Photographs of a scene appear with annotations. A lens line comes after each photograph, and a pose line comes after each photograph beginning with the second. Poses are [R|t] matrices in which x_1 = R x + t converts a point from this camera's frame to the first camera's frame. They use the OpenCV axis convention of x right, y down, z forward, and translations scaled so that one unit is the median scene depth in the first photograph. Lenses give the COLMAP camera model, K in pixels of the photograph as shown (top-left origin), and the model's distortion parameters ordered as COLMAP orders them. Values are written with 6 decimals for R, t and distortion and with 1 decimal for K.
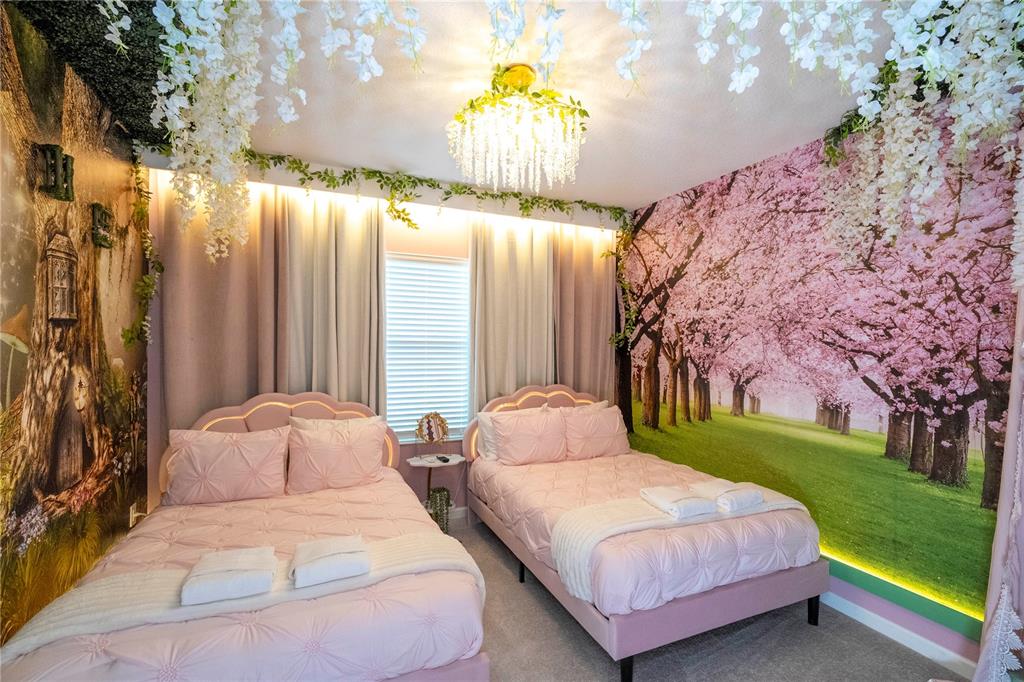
lens RADIAL K [[460.4, 0, 518.2], [0, 460.4, 344.9], [0, 0, 1]] dist [-0.002747, 0.002622]
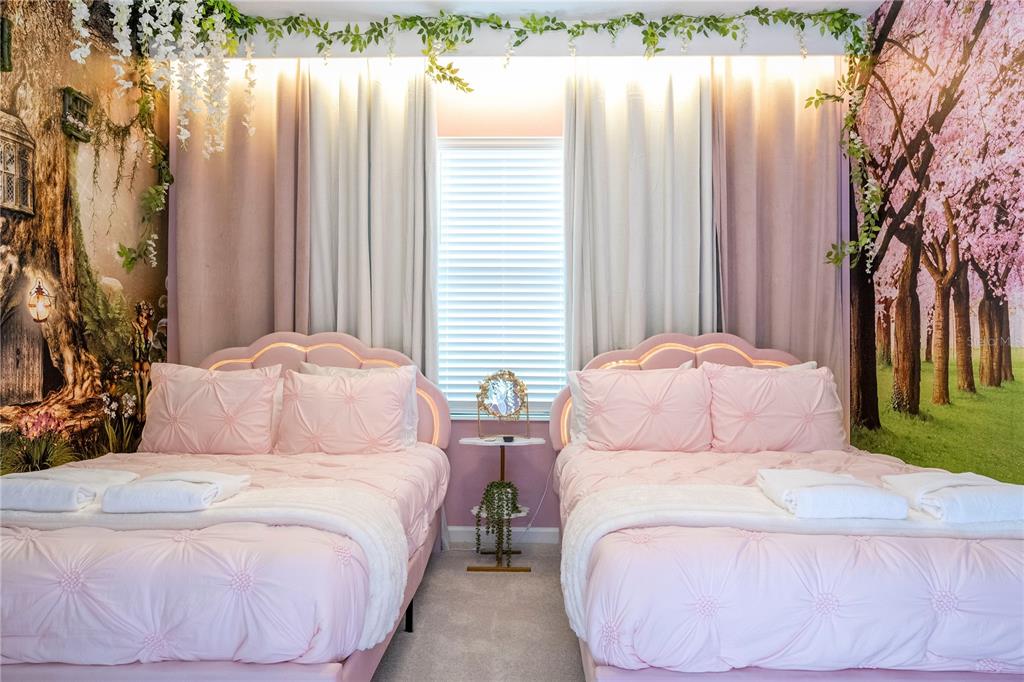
lens RADIAL K [[667.2, 0, 517.0], [0, 667.2, 345.5], [0, 0, 1]] dist [0.001390, -0.000567]
pose [[0.904092, -0.013629, -0.427121, 0.286046], [0.004788, 0.999752, -0.021766, 0.158319], [0.427312, 0.017633, 0.903932, 0.178961]]
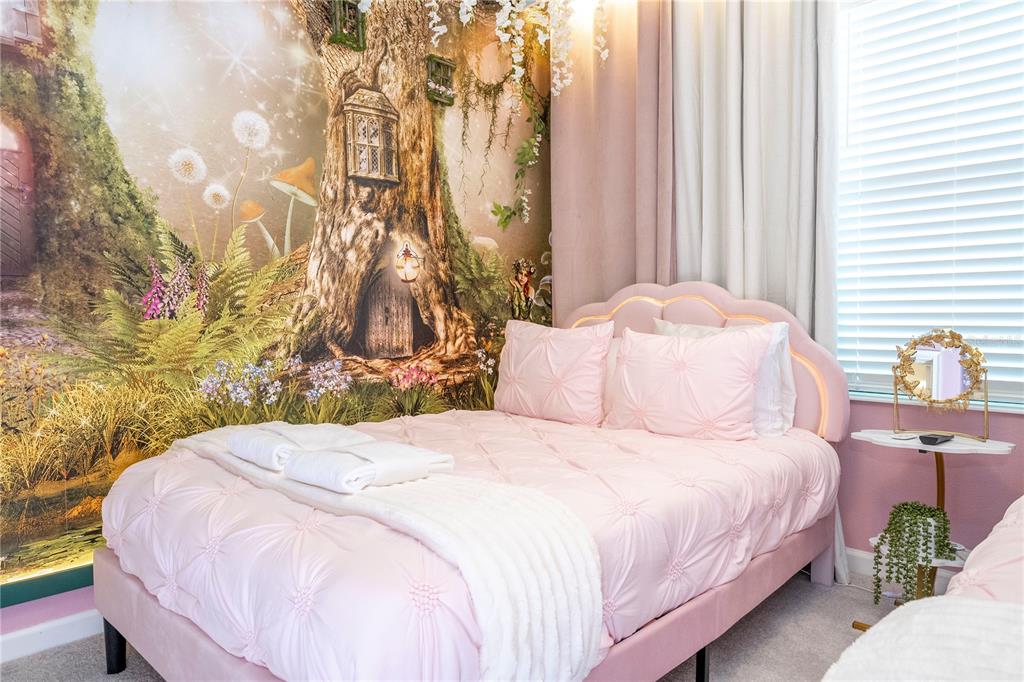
lens RADIAL K [[667.2, 0, 518.1], [0, 667.2, 341.5], [0, 0, 1]] dist [0.001390, -0.000567]
pose [[0.369192, 0.022151, -0.929089, 0.280552], [0.008805, 0.999588, 0.027331, 0.164752], [0.929311, -0.018271, 0.368845, 0.508107]]
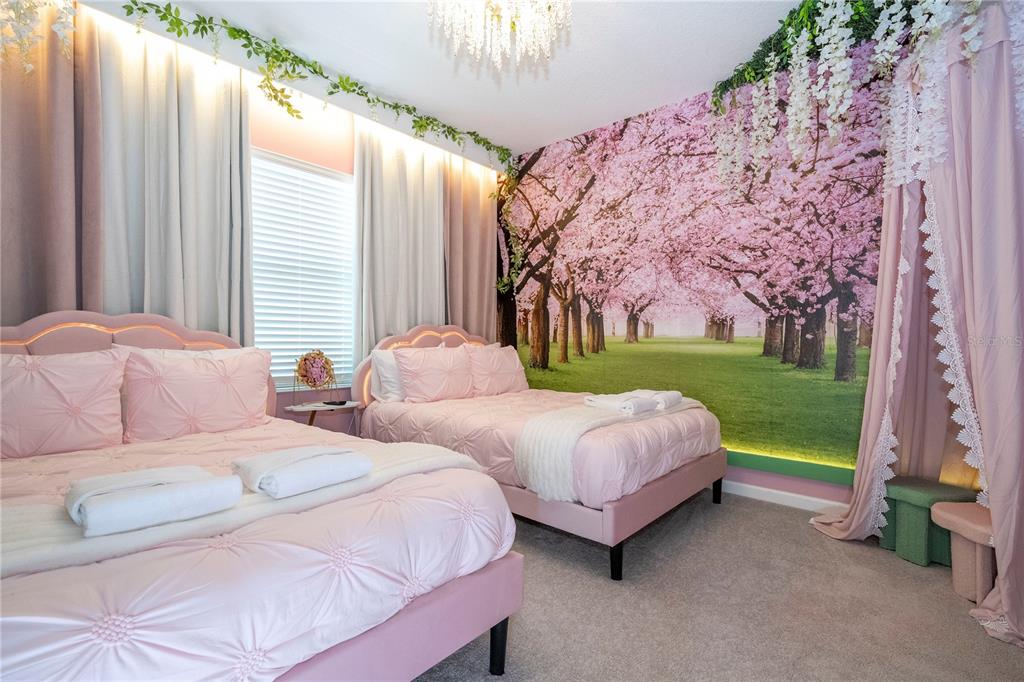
lens RADIAL K [[460.4, 0, 518.4], [0, 460.4, 341.2], [0, 0, 1]] dist [-0.002747, 0.002622]
pose [[0.910801, -0.006000, 0.412803, -0.233159], [0.006323, 0.999980, 0.000582, 0.158671], [-0.412798, 0.002080, 0.910820, 0.124374]]
